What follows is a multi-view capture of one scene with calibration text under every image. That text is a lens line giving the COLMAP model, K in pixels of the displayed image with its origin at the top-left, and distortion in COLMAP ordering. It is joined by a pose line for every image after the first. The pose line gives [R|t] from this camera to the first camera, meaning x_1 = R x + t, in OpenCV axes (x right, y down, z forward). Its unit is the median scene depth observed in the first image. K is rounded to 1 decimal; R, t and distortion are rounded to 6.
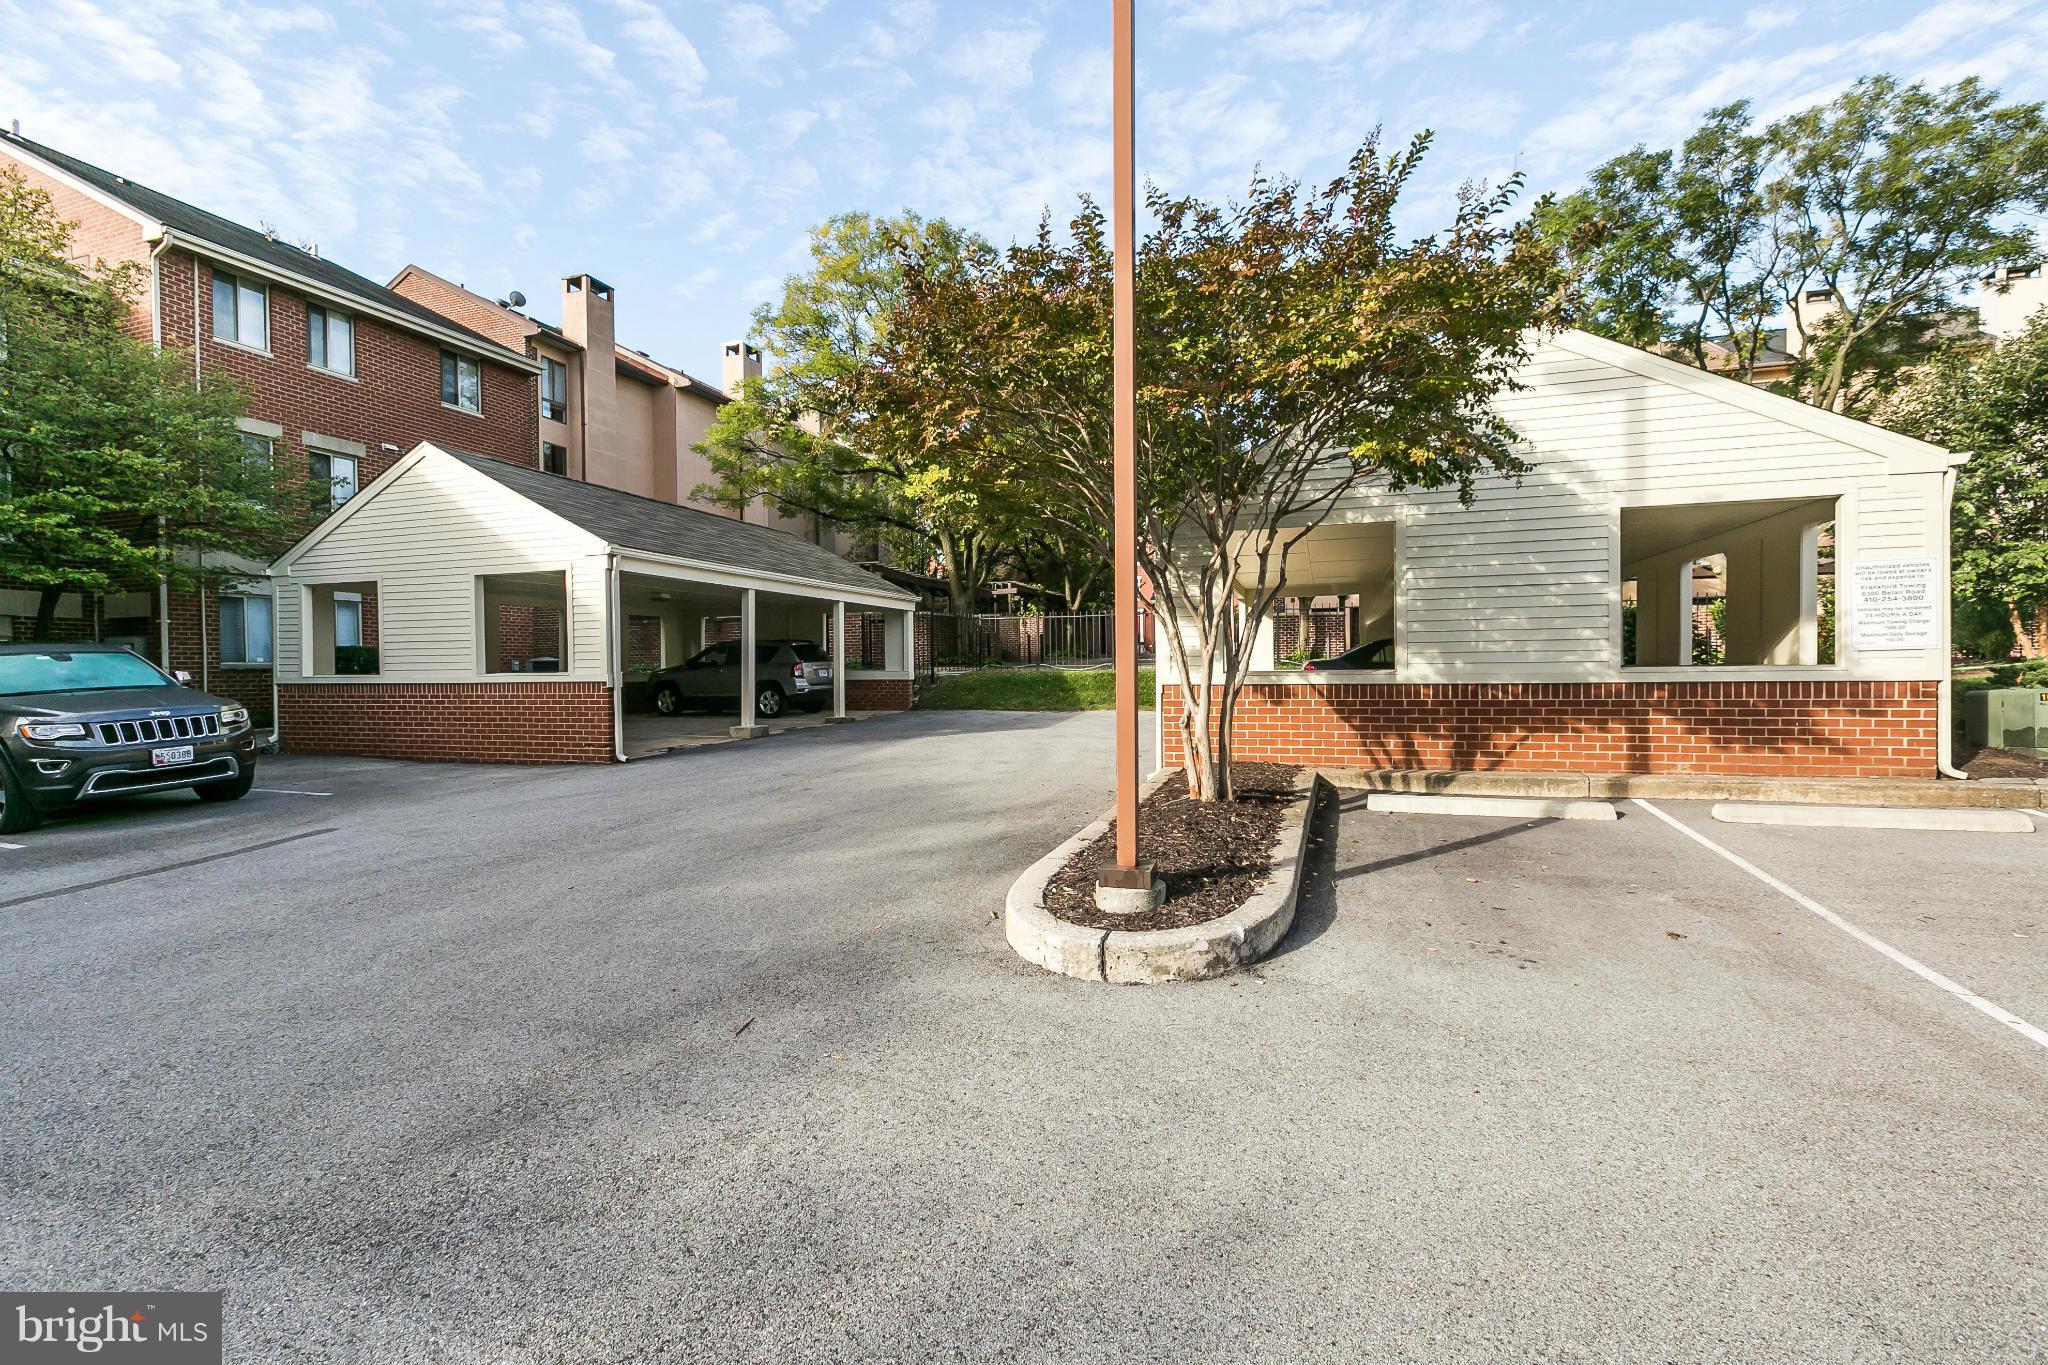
lens RADIAL K [[959.3, 0, 1018.0], [0, 959.3, 679.9], [0, 0, 1]] dist [0.007163, -0.003562]
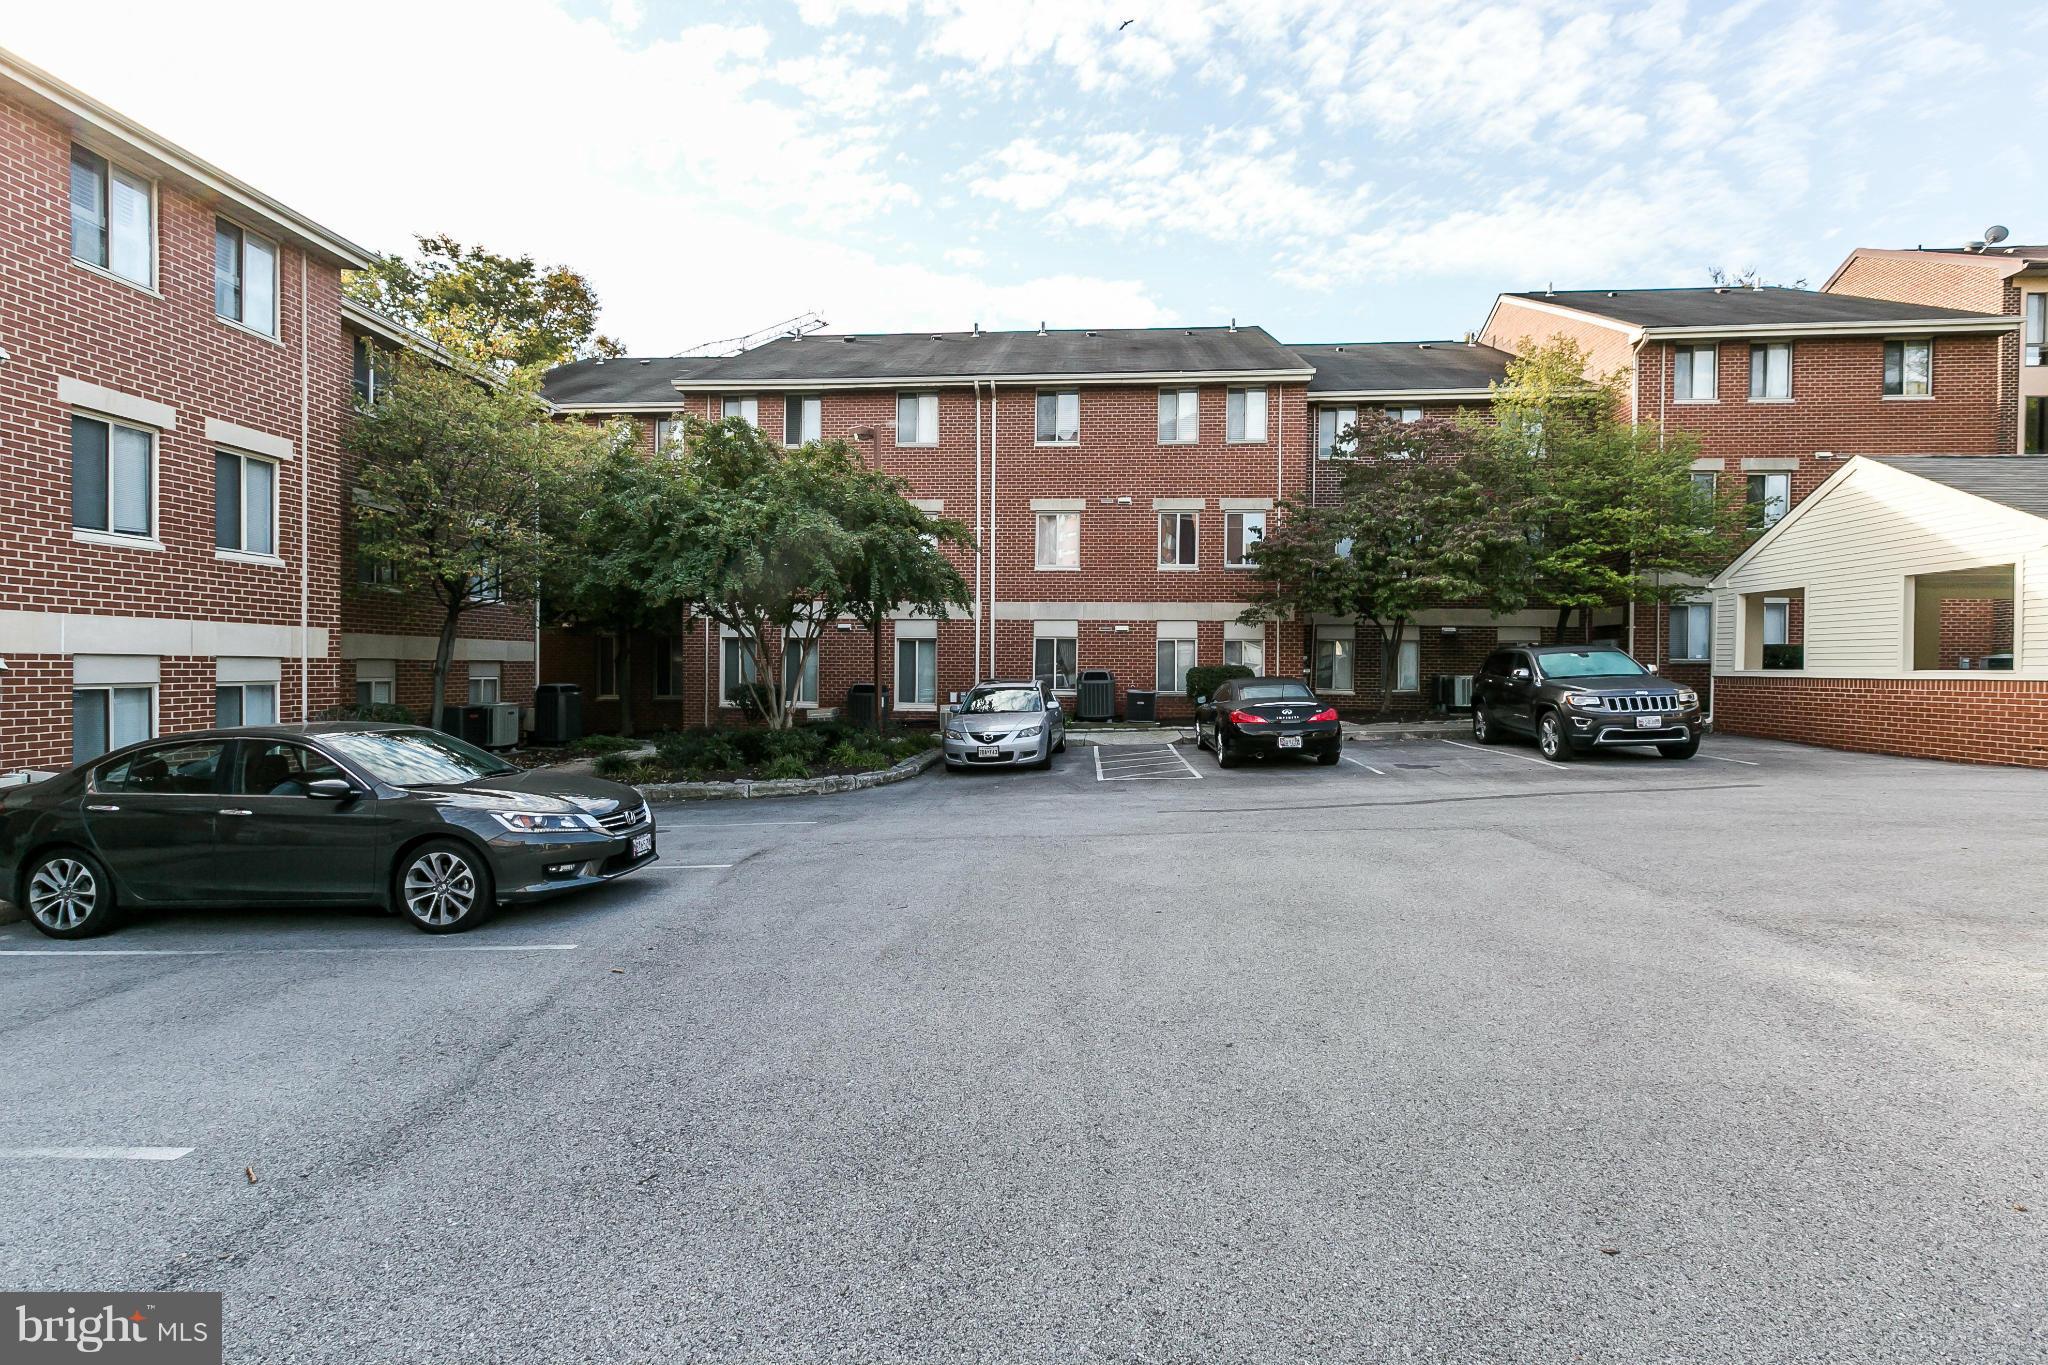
lens RADIAL K [[959.3, 0, 1018.8], [0, 959.3, 683.6], [0, 0, 1]] dist [0.007163, -0.003562]
pose [[0.294660, 0.029793, -0.955138, 0.147648], [-0.022115, 0.999459, 0.024353, 0.003615], [0.955346, 0.013946, 0.295159, -0.218076]]
